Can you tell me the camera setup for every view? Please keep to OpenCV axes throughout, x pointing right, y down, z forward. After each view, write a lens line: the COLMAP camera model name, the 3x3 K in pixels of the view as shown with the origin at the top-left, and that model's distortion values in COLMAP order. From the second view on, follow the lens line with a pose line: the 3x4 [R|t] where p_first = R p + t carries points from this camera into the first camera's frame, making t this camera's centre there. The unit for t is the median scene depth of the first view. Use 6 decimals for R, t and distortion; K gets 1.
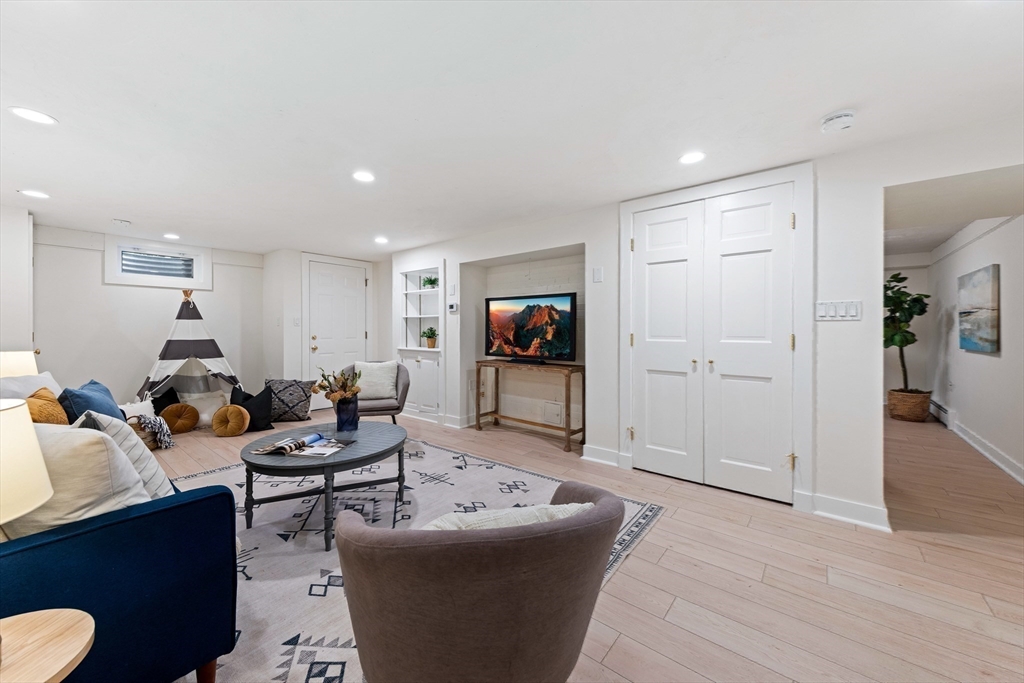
lens RADIAL K [[374.7, 0, 513.3], [0, 374.7, 330.9], [0, 0, 1]] dist [0.012990, -0.000046]
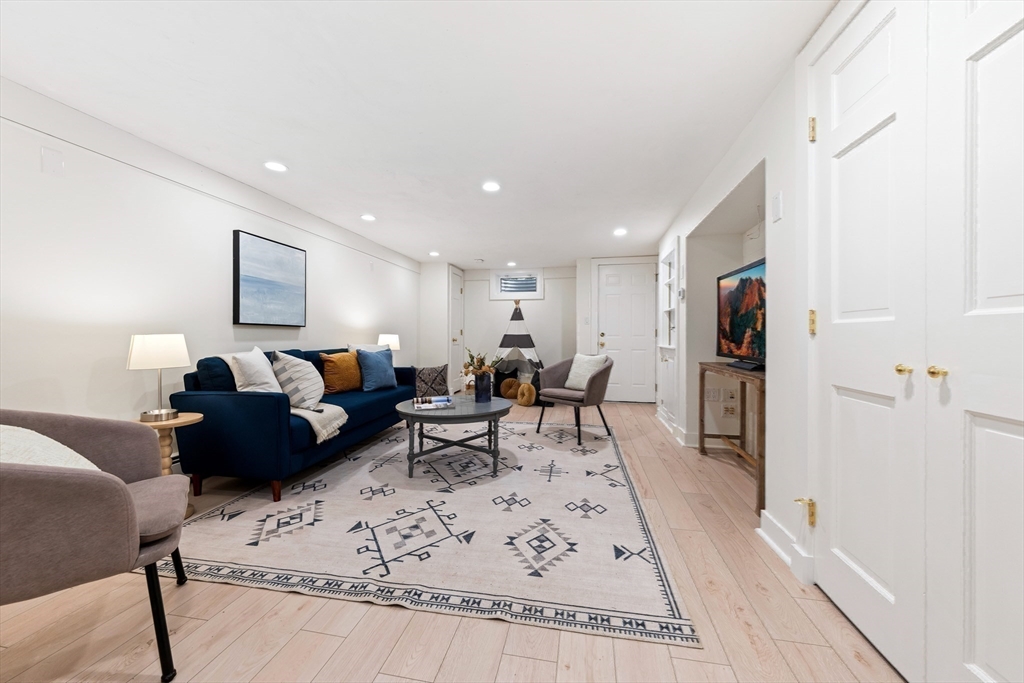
lens RADIAL K [[390.5, 0, 514.5], [0, 390.5, 335.2], [0, 0, 1]] dist [0.000286, -0.000020]
pose [[0.464204, -0.002826, -0.885724, 0.475129], [-0.003465, 0.999981, -0.005007, 0.035697], [0.885722, 0.005393, 0.464185, 0.336355]]
